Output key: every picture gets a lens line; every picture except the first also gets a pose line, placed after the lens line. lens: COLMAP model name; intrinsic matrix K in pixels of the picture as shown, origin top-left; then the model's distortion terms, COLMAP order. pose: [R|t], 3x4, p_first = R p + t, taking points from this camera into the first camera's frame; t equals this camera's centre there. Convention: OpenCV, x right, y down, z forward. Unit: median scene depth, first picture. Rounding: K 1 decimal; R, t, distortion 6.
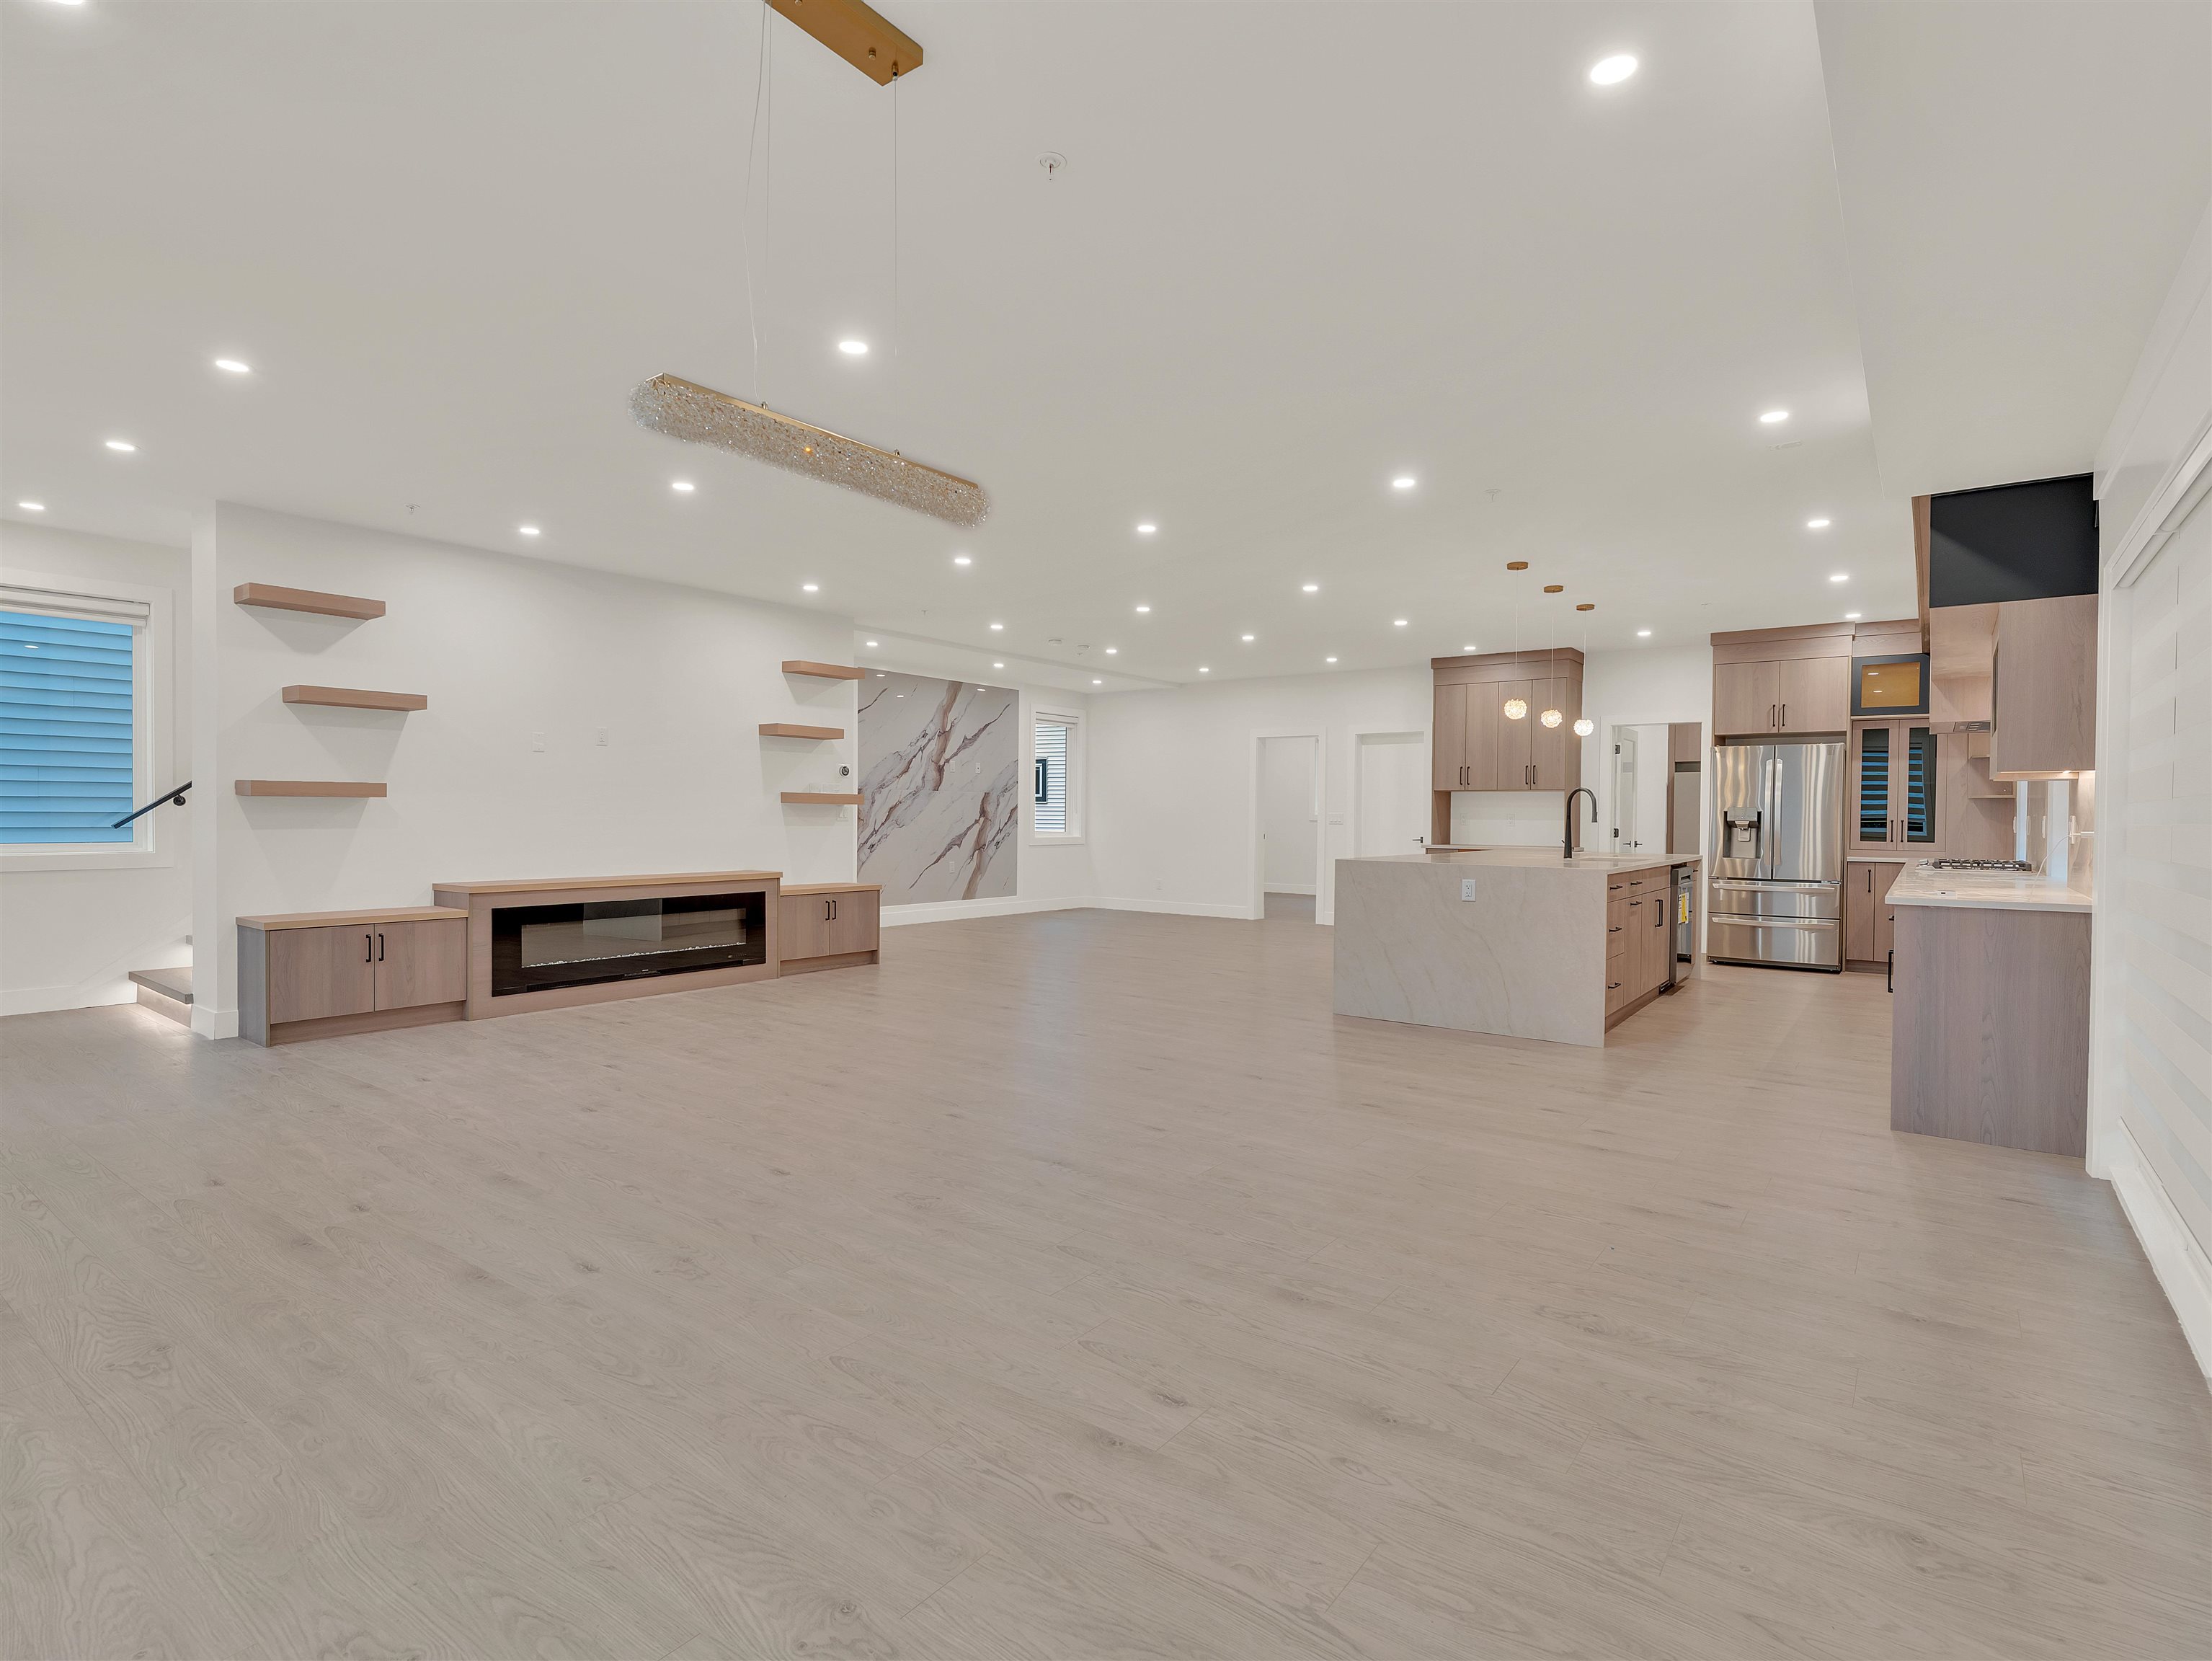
lens RADIAL K [[1125.3, 0, 1115.5], [0, 1125.3, 829.7], [0, 0, 1]] dist [0.002362, -0.000516]
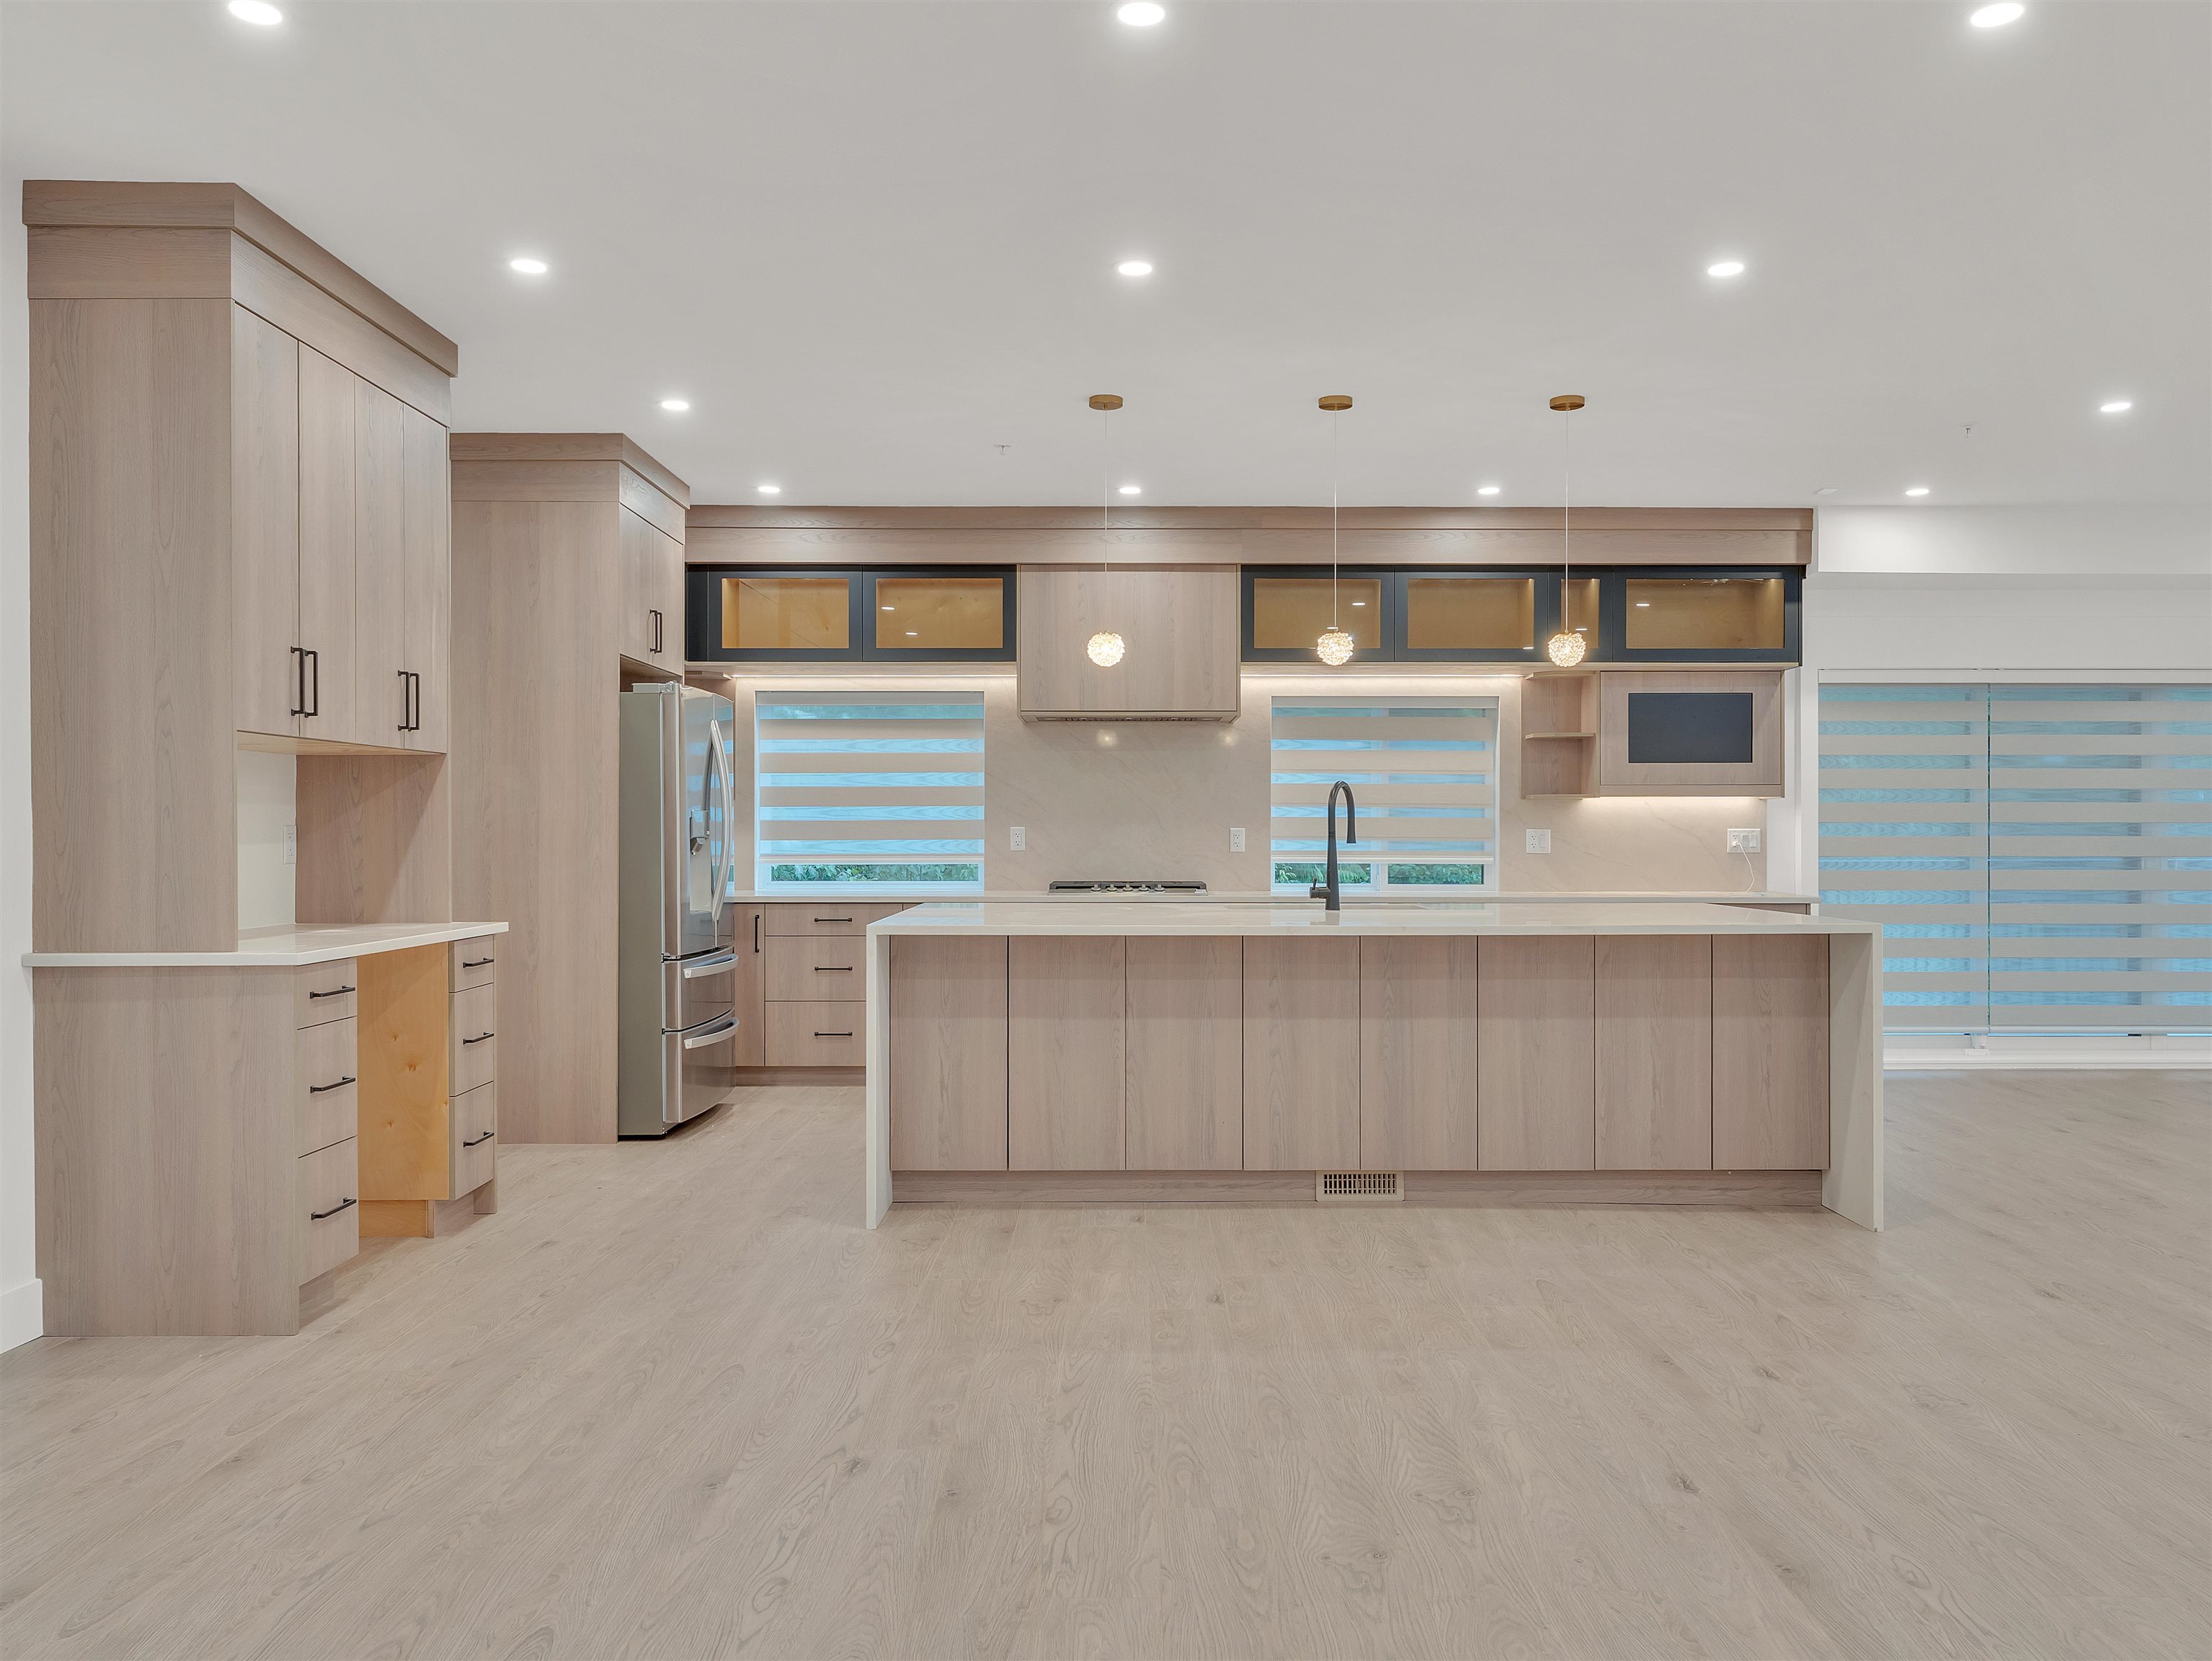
lens RADIAL K [[1634.6, 0, 1107.0], [0, 1634.6, 833.4], [0, 0, 1]] dist [0.002748, -0.006122]
pose [[-0.583966, -0.010434, 0.811711, -0.142158], [0.004681, 0.999857, 0.016220, -0.020372], [-0.811765, 0.013272, -0.583834, 1.260406]]
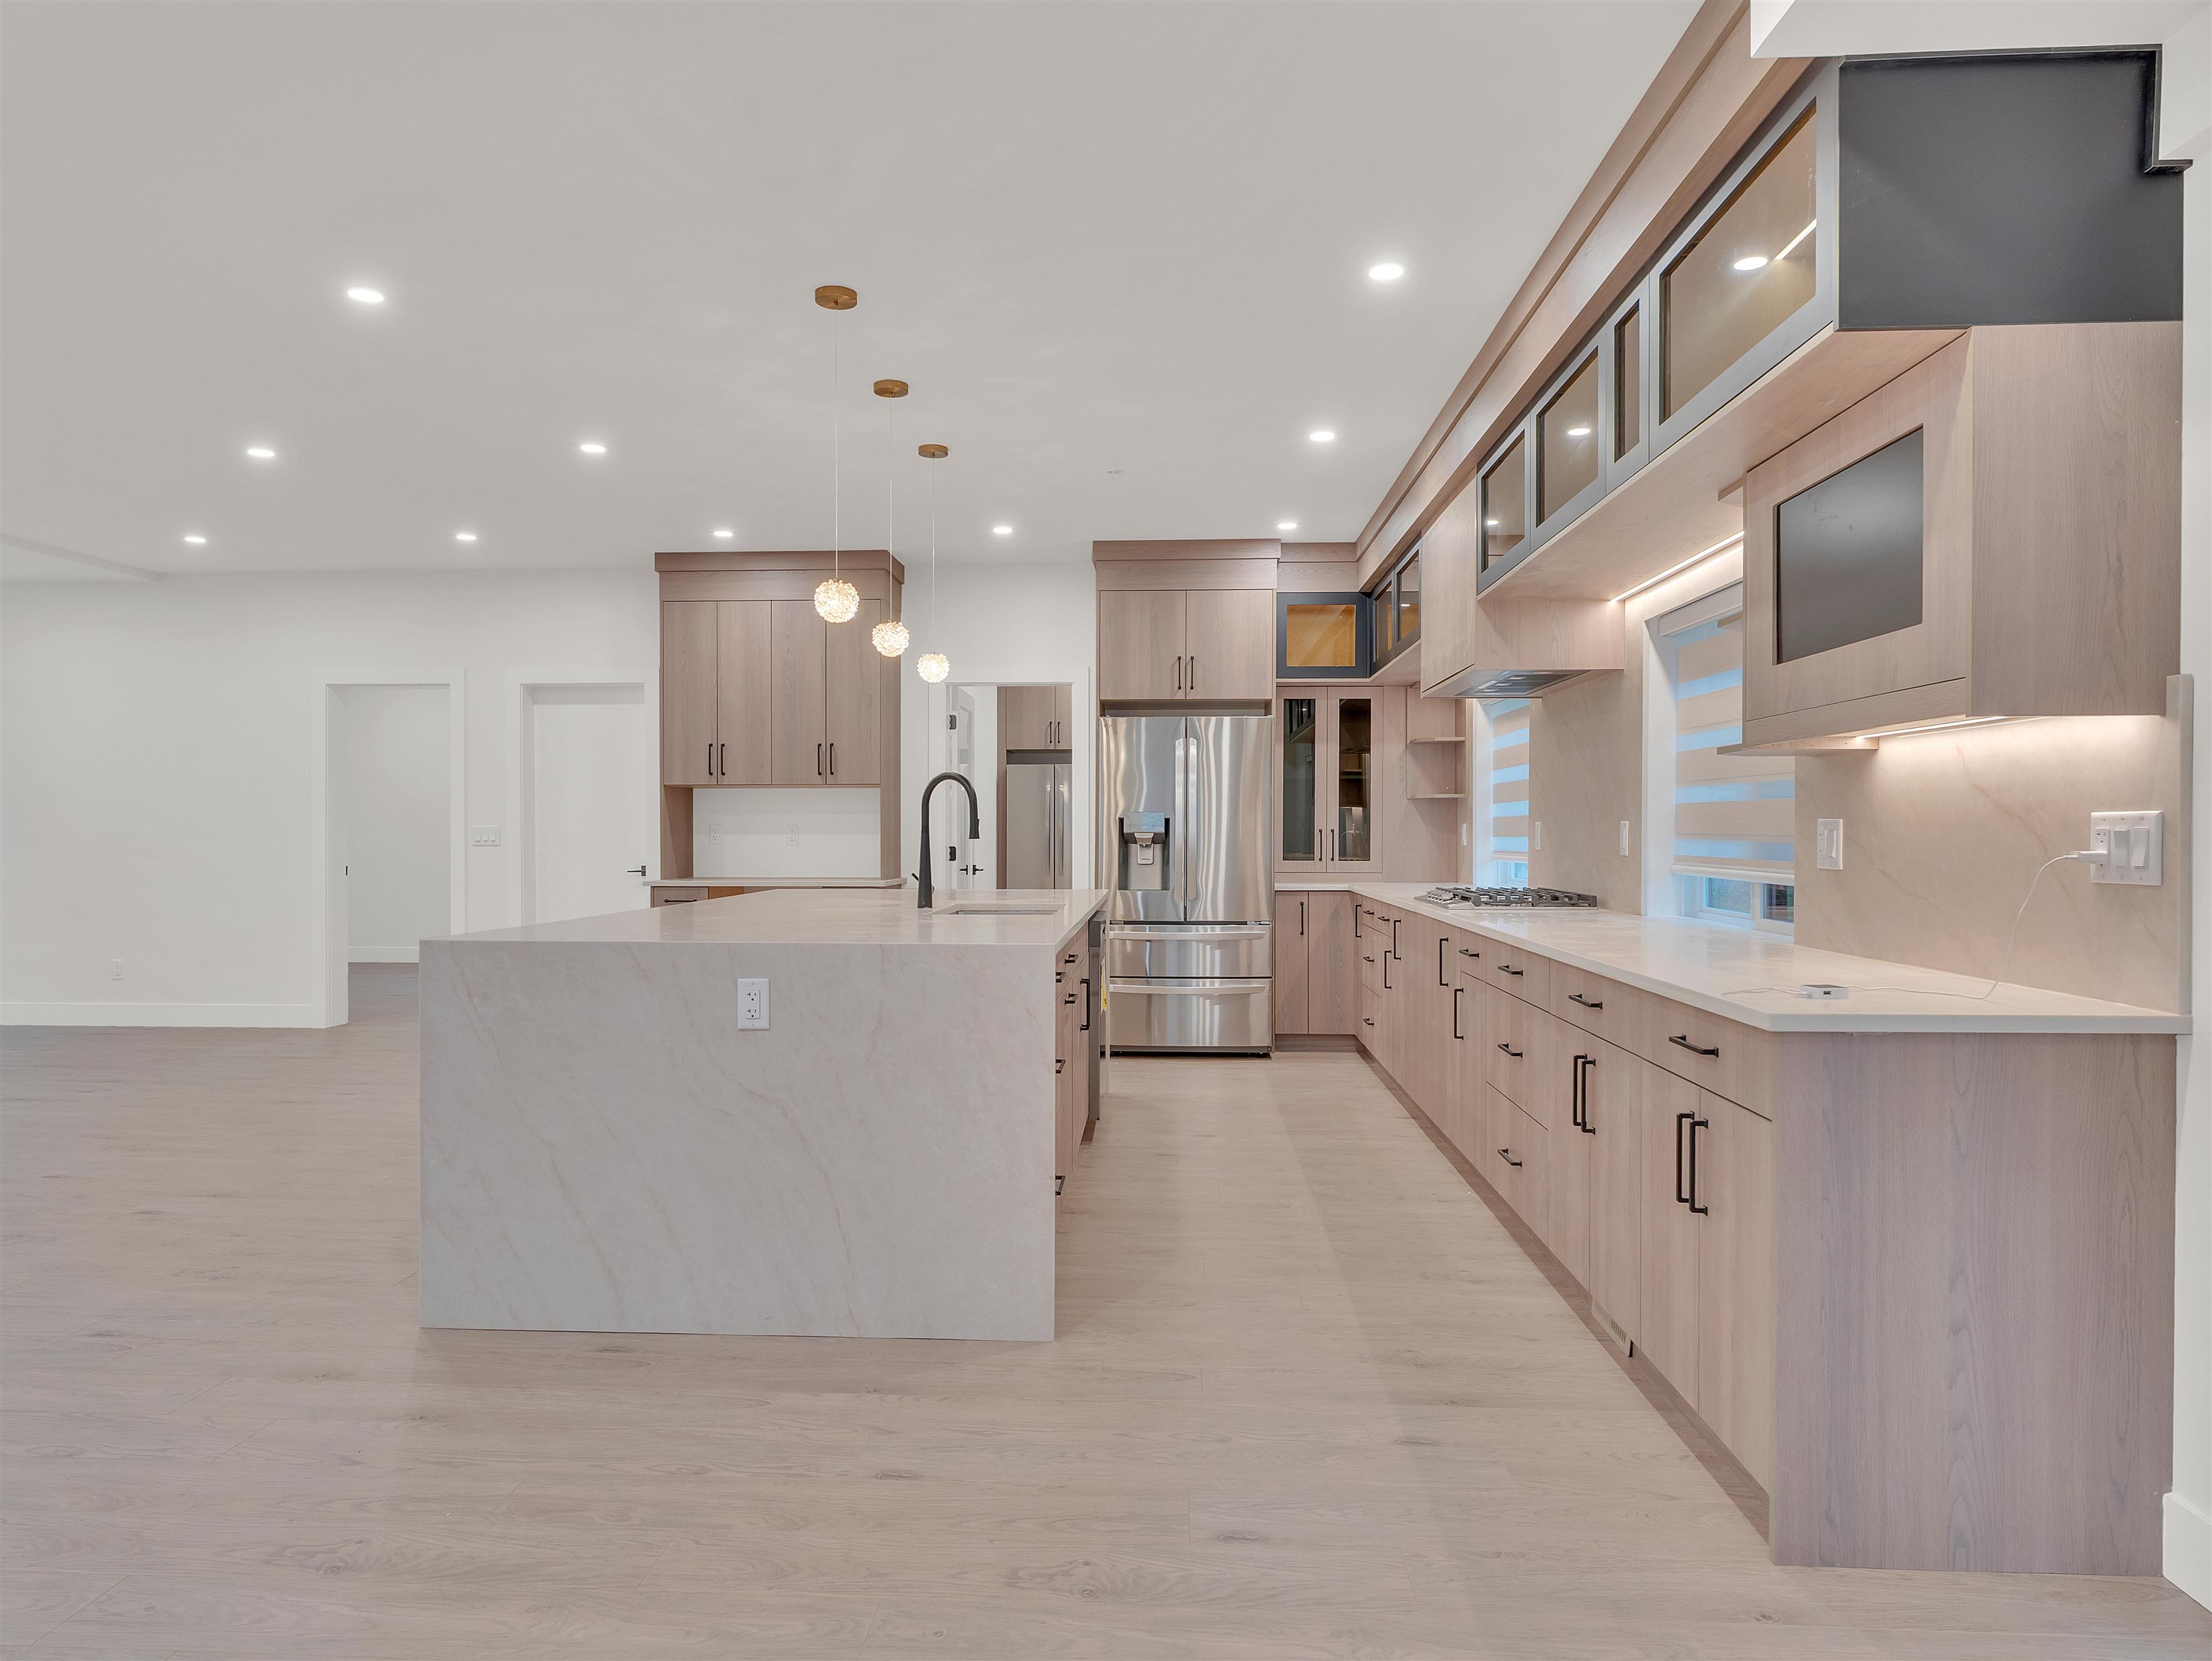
lens RADIAL K [[1405.5, 0, 1103.1], [0, 1405.5, 844.6], [0, 0, 1]] dist [-0.002358, 0.000942]
pose [[0.836490, -0.014236, 0.547797, 0.092744], [0.014898, 0.999884, 0.003236, -0.003956], [-0.547779, 0.005454, 0.836605, 0.332489]]
